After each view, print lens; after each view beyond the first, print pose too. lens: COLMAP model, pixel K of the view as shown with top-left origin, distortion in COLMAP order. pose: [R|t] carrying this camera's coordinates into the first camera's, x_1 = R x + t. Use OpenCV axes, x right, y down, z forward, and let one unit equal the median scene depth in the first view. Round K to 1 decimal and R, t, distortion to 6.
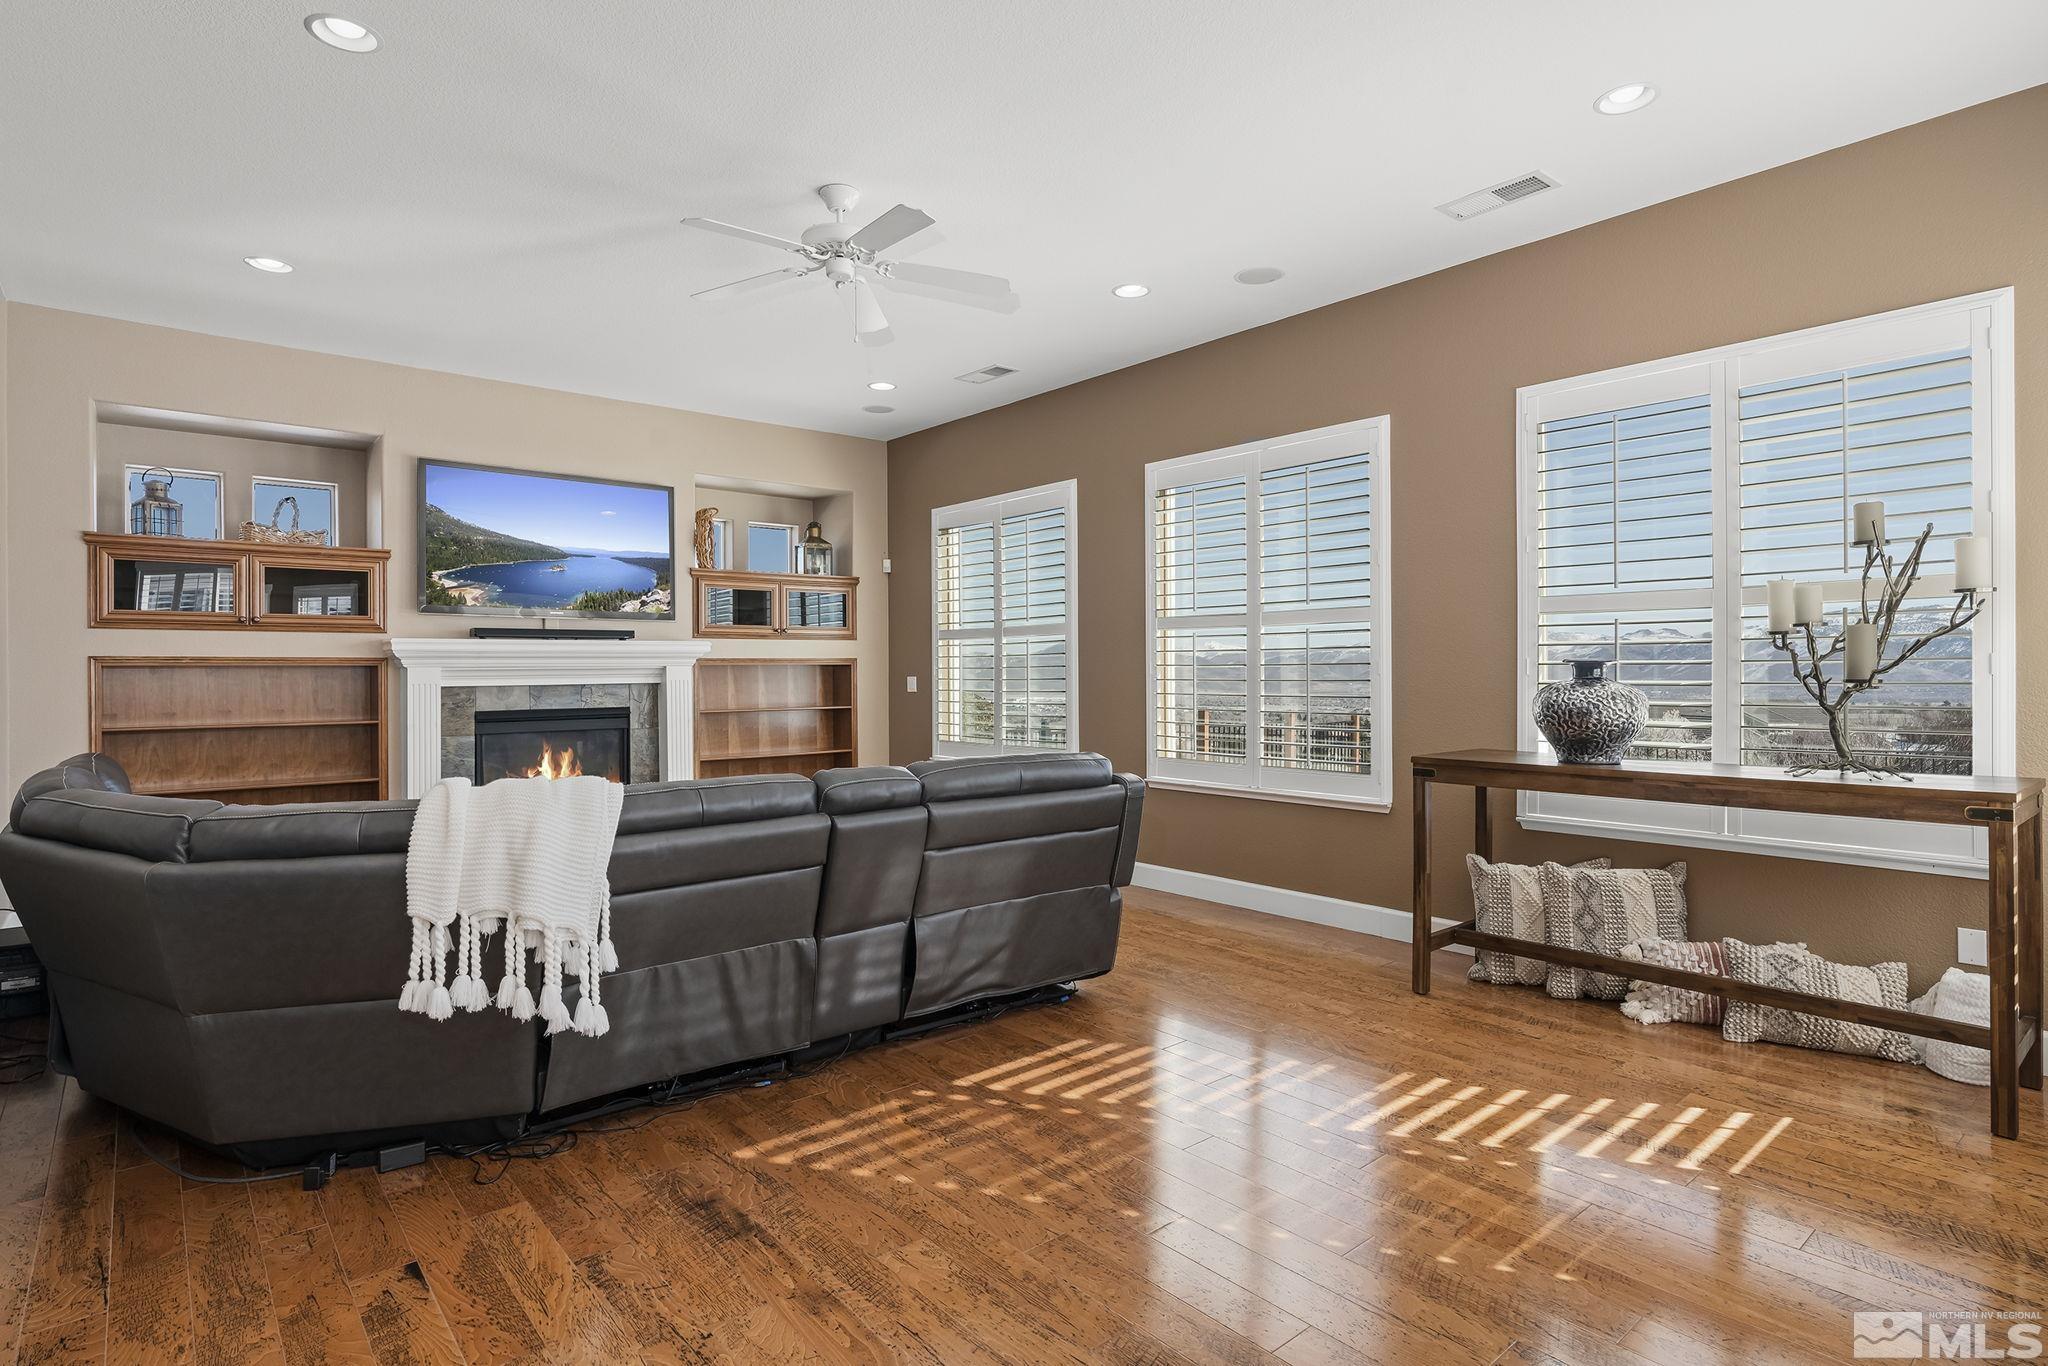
lens RADIAL K [[1048.0, 0, 1019.6], [0, 1048.0, 678.2], [0, 0, 1]] dist [0.001306, 0.000656]
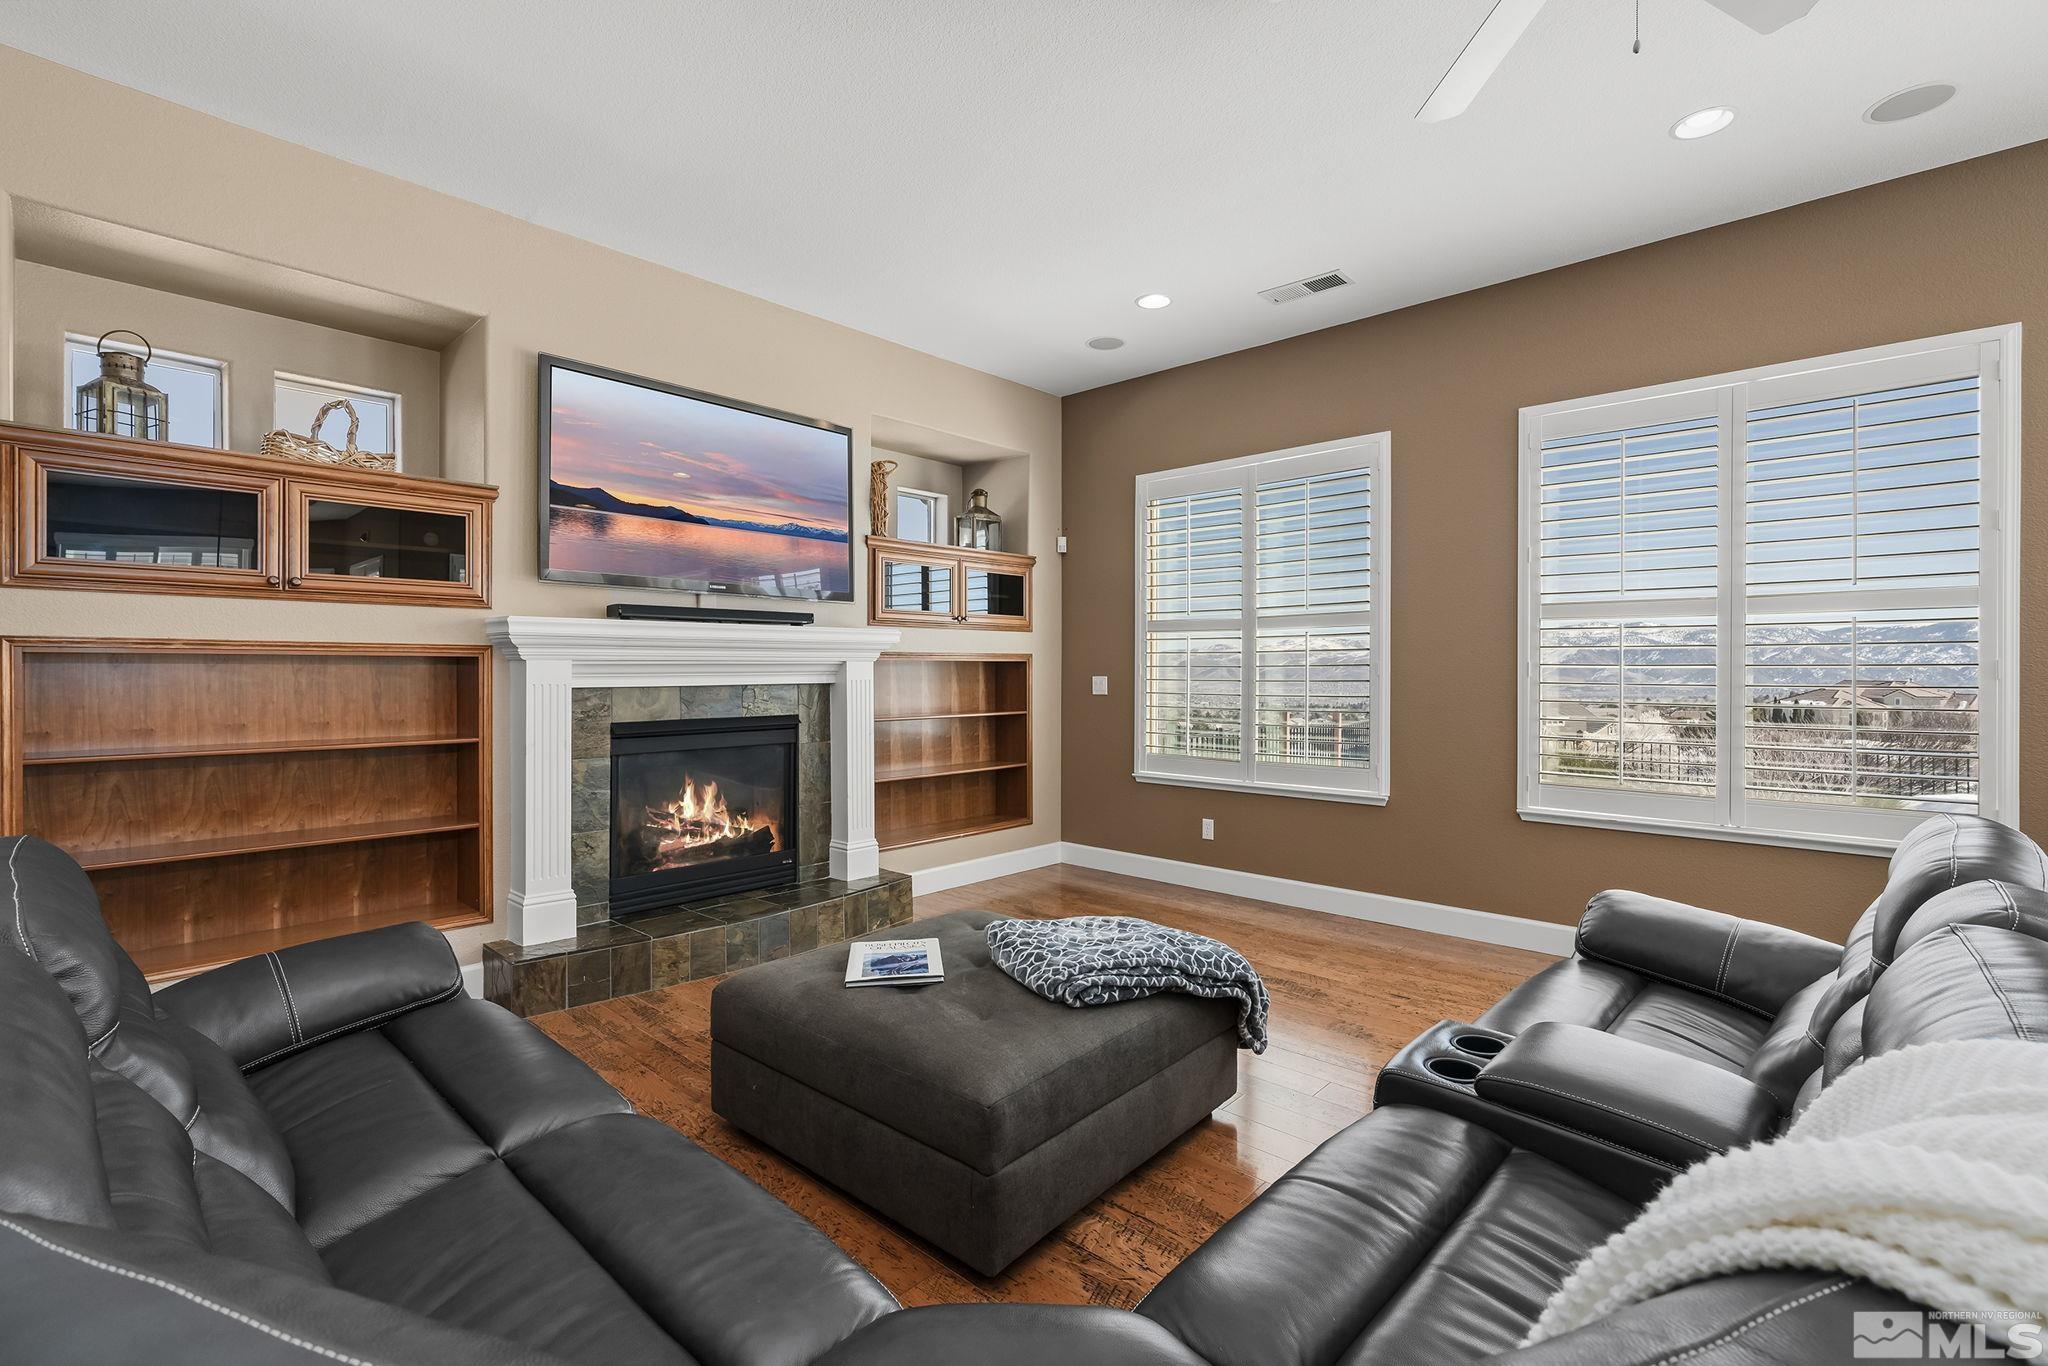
lens RADIAL K [[902.9, 0, 1024.0], [0, 902.9, 683.0], [0, 0, 1]] dist [-0.029815, 0.014147]
pose [[0.992084, 0.004460, 0.125494, -0.306671], [-0.005256, 0.999968, 0.006009, -0.000244], [-0.125463, -0.006621, 0.992076, 0.351644]]
